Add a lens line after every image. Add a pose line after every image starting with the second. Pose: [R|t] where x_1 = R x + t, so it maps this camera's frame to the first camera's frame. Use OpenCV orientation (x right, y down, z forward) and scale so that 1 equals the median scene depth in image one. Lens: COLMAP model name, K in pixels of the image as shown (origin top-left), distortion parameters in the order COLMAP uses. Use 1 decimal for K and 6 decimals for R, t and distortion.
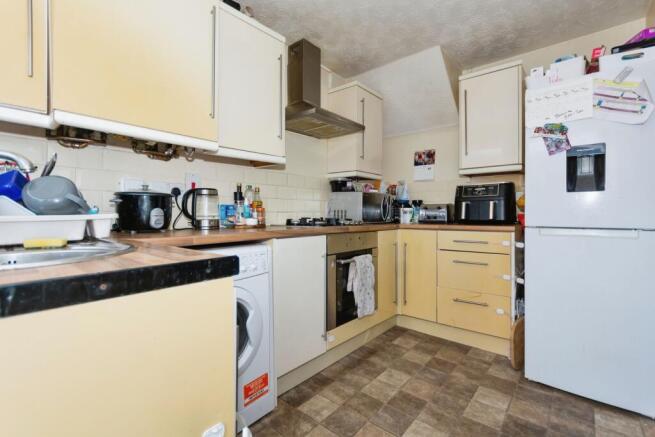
lens RADIAL K [[293.0, 0, 338.4], [0, 293.0, 207.8], [0, 0, 1]] dist [-0.000310, -0.000328]
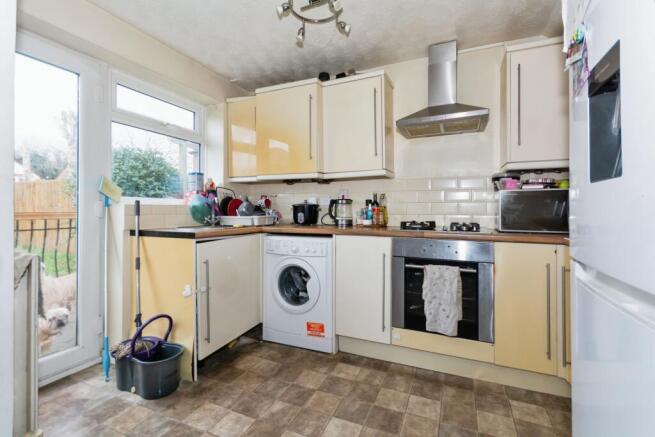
lens RADIAL K [[293.0, 0, 338.4], [0, 293.0, 207.8], [0, 0, 1]] dist [-0.000310, -0.000328]
pose [[0.312322, -0.003485, -0.949970, 0.963205], [0.008464, 0.999964, -0.000886, -0.019381], [0.949939, -0.007764, 0.312340, 0.495312]]
